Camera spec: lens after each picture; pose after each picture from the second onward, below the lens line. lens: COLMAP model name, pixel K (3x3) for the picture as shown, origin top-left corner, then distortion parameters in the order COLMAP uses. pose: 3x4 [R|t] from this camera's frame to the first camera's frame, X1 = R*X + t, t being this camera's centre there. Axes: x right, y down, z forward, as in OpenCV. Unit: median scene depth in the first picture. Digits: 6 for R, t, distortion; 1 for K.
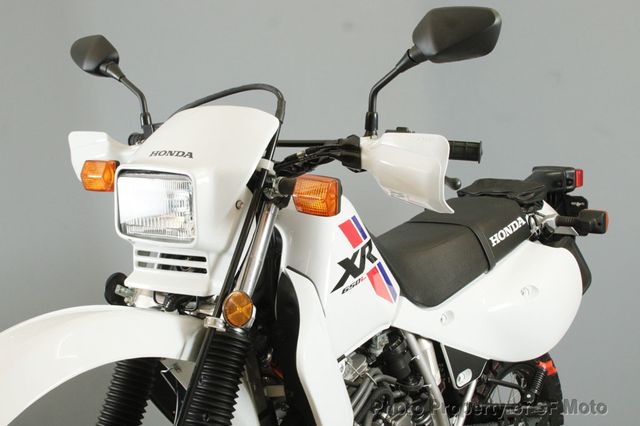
lens RADIAL K [[985.2, 0, 320.0], [0, 985.2, 213.0], [0, 0, 1]] dist [-0.011306, -0.005146]
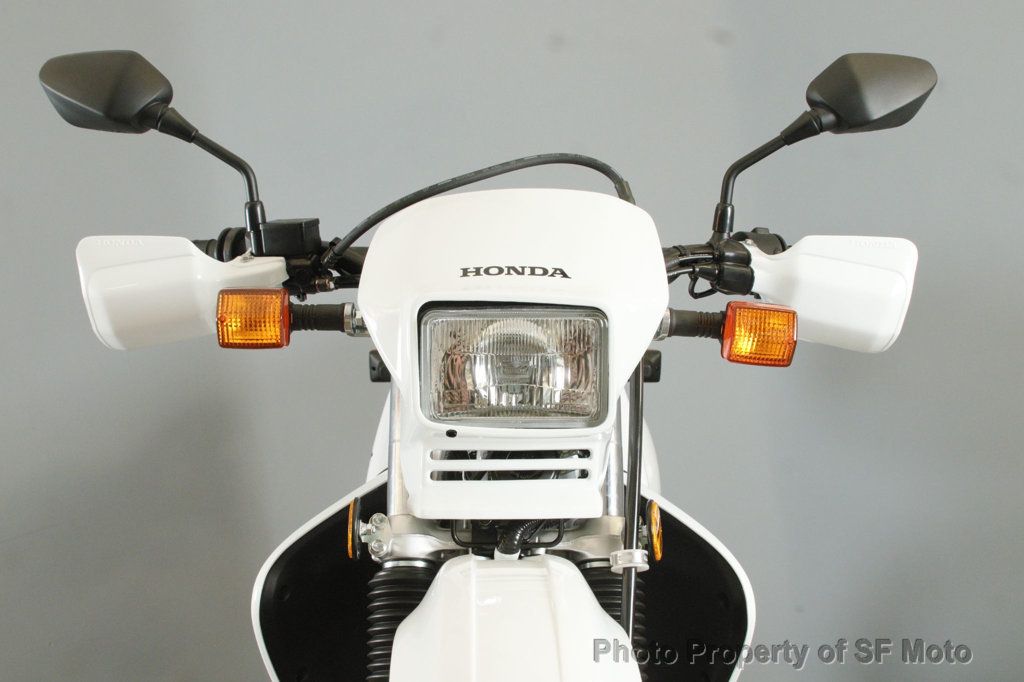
lens RADIAL K [[1443.2, 0, 512.0], [0, 1443.2, 341.0], [0, 0, 1]] dist [-0.061344, -0.054090]
pose [[0.842645, -0.032912, 0.537463, -0.564109], [0.044258, 0.998986, -0.008214, -0.012874], [-0.536648, 0.030709, 0.843247, 0.289796]]
